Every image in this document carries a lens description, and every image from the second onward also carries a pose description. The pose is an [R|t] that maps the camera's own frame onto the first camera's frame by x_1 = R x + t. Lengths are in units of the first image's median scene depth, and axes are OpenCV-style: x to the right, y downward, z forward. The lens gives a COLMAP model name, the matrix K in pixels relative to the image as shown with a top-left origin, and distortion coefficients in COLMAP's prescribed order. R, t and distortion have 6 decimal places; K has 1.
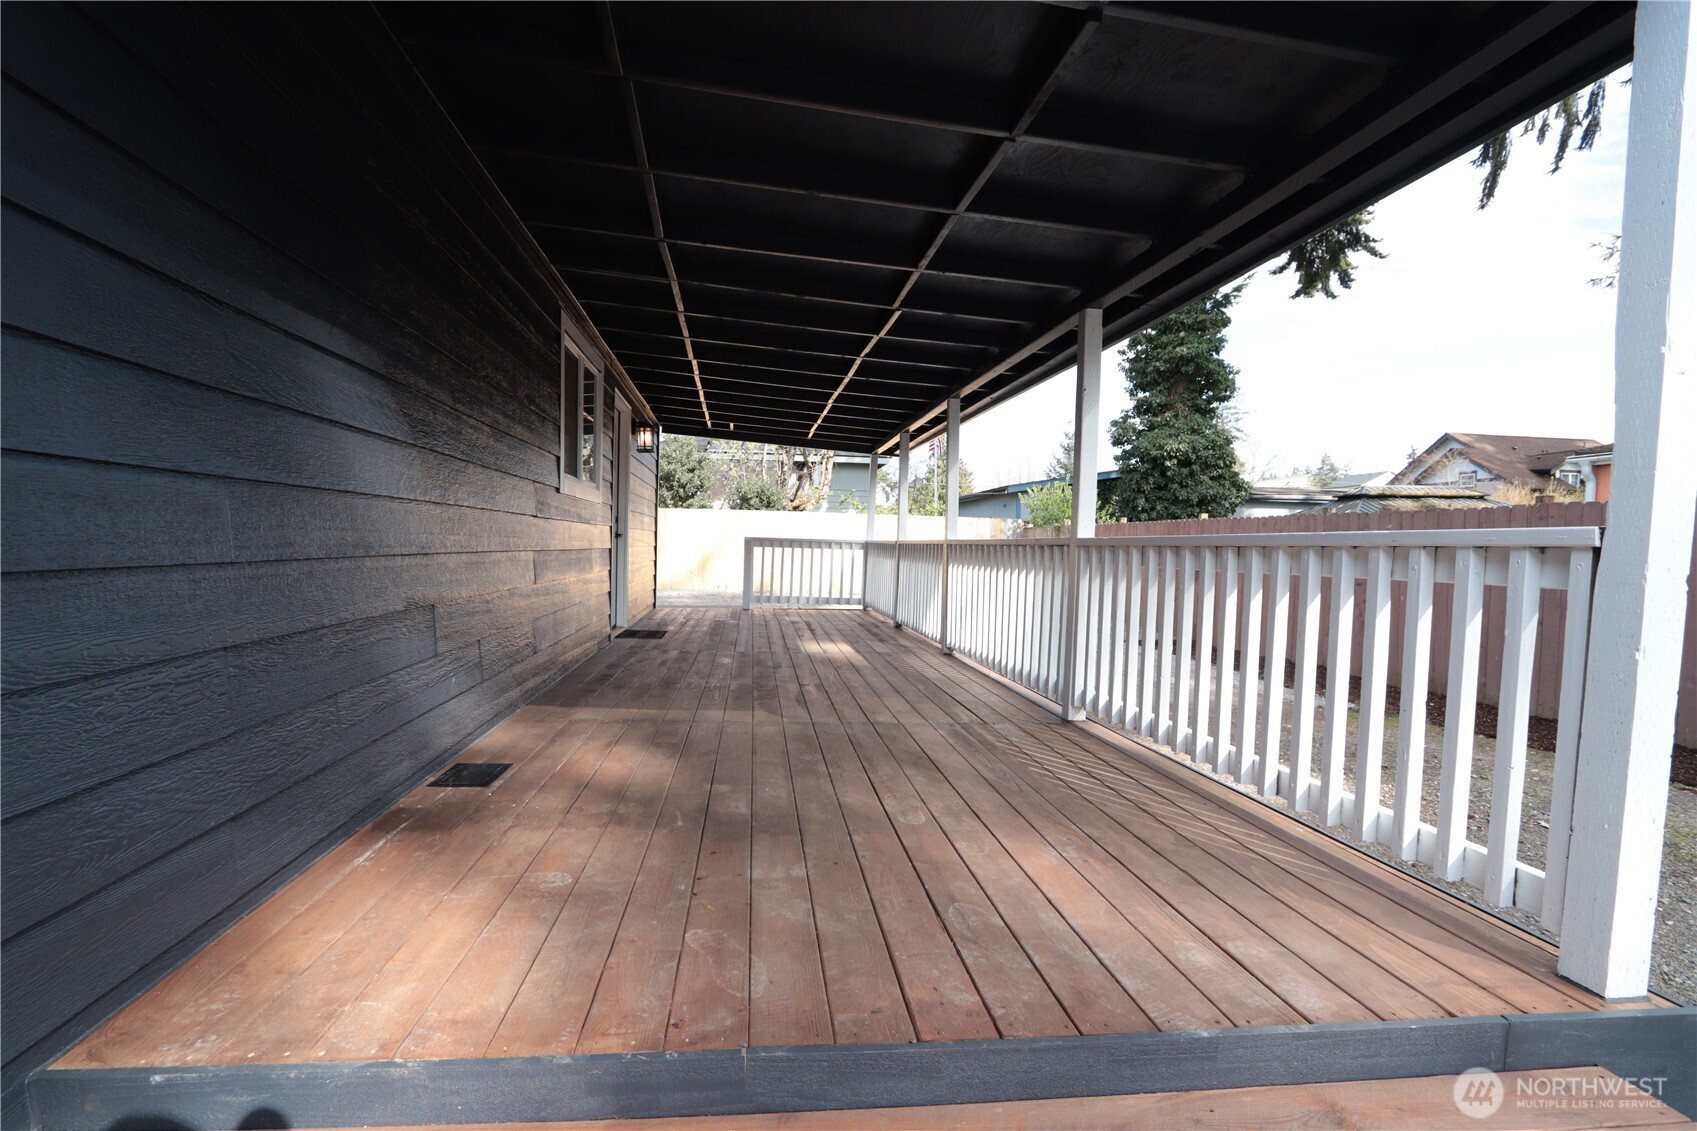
lens RADIAL K [[788.5, 0, 824.3], [0, 788.5, 570.9], [0, 0, 1]] dist [-0.004509, -0.001008]
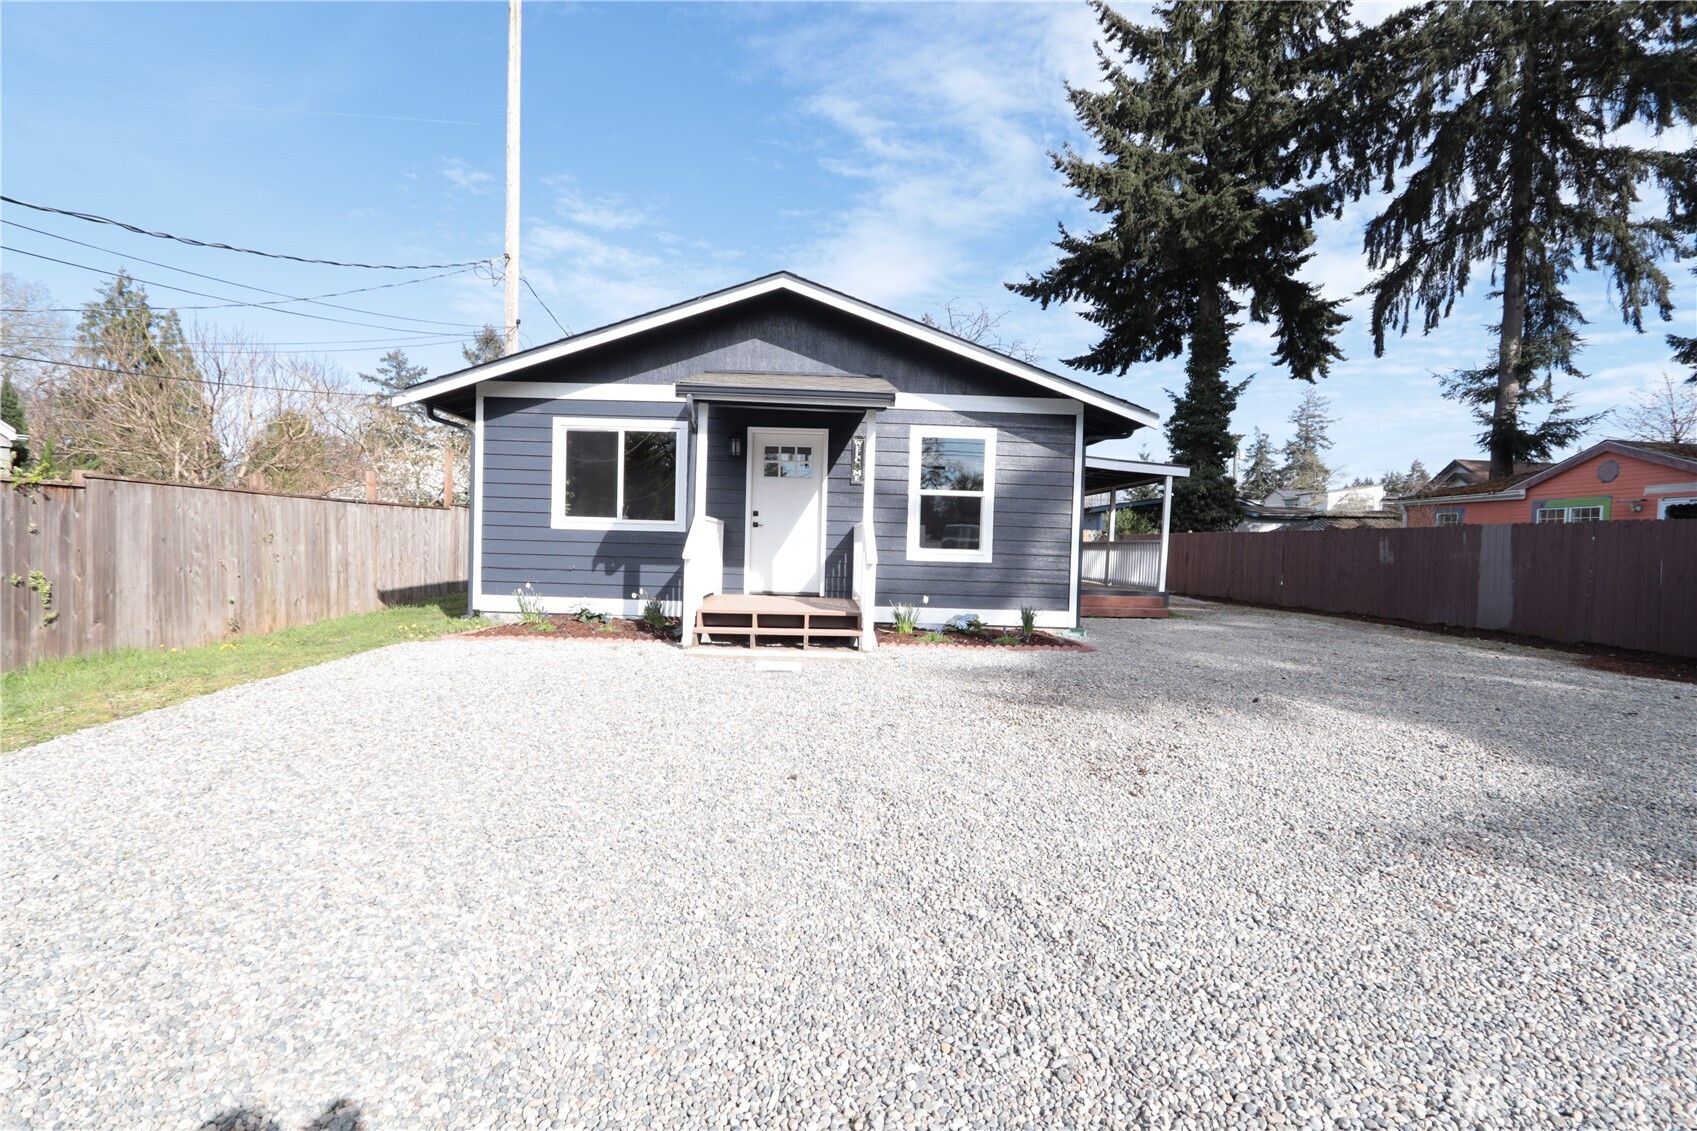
lens RADIAL K [[784.8, 0, 848.5], [0, 784.8, 565.5], [0, 0, 1]] dist [0.000464, -0.000038]
pose [[0.997465, 0.013212, -0.069923, -0.153298], [-0.013803, 0.999873, -0.007968, 0.027387], [0.069809, 0.008913, 0.997521, -0.650802]]
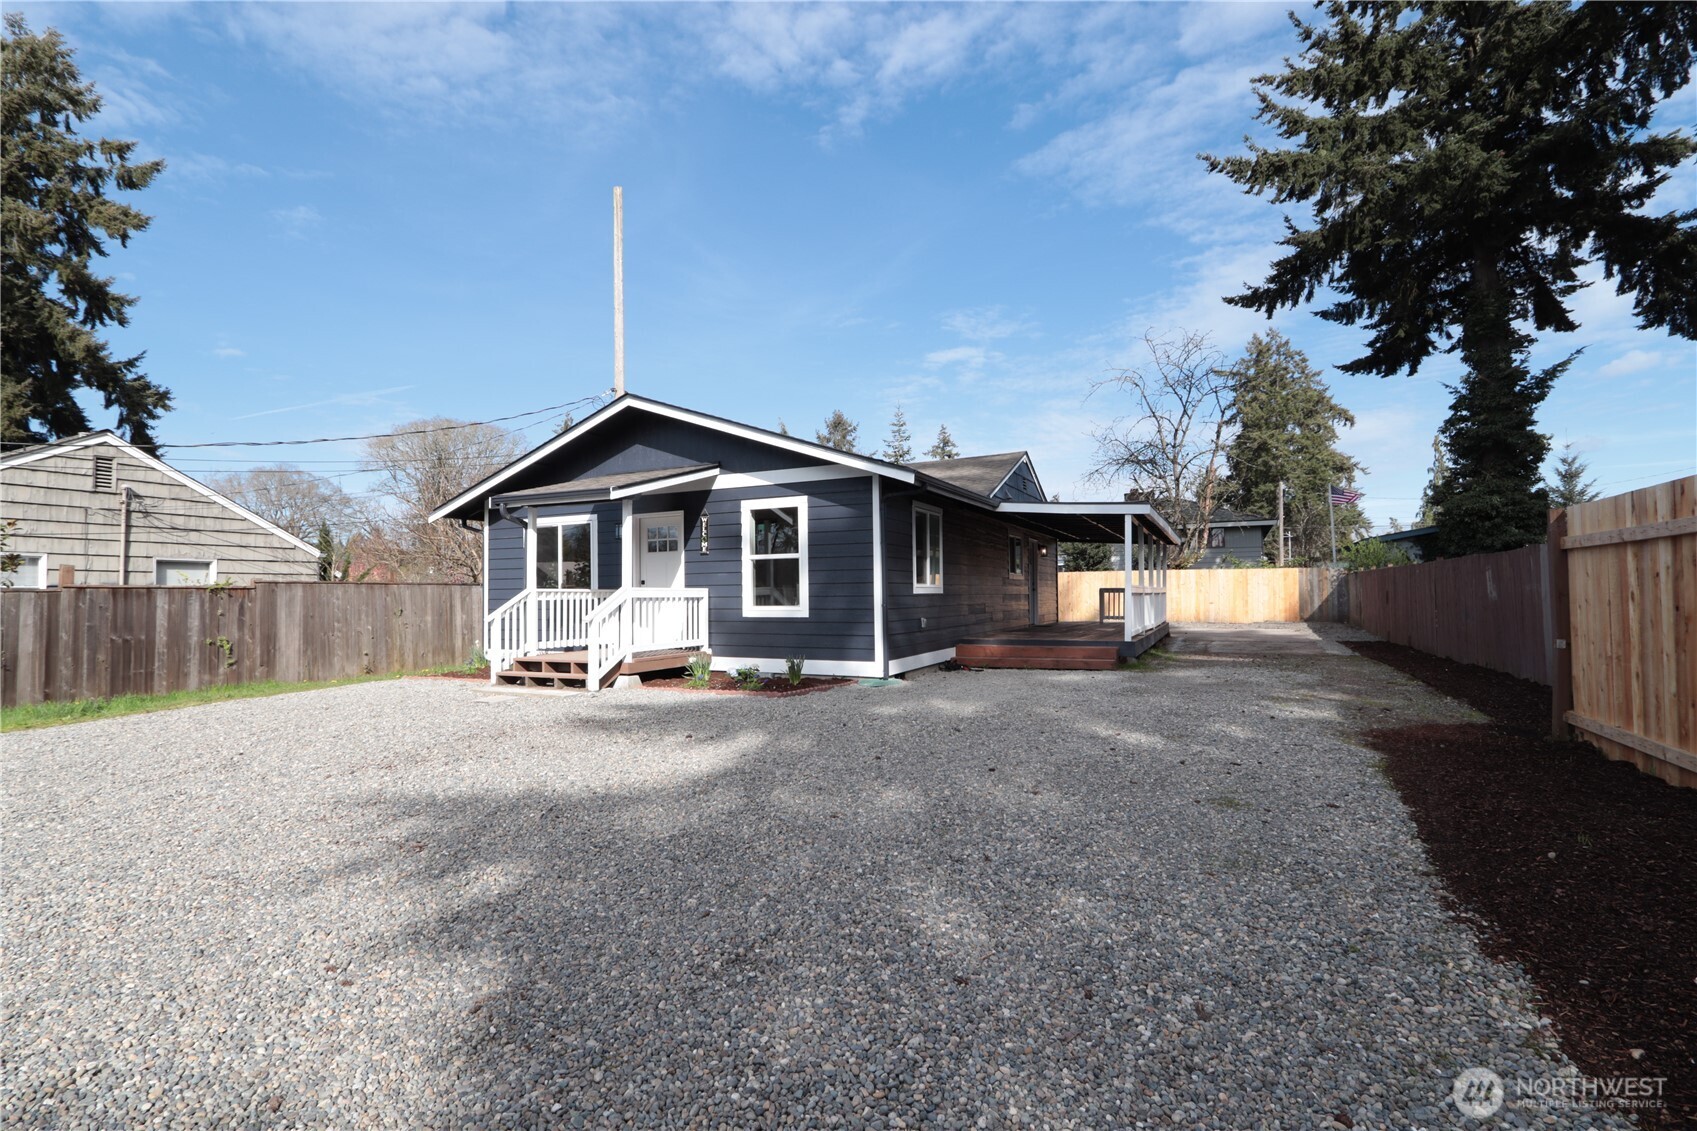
lens RADIAL K [[788.5, 0, 824.3], [0, 788.5, 570.9], [0, 0, 1]] dist [-0.004509, -0.001008]
pose [[0.848145, -0.043265, -0.527994, 0.206937], [0.007619, 0.997553, -0.069503, 0.026863], [0.529709, 0.054926, 0.846399, -0.608583]]
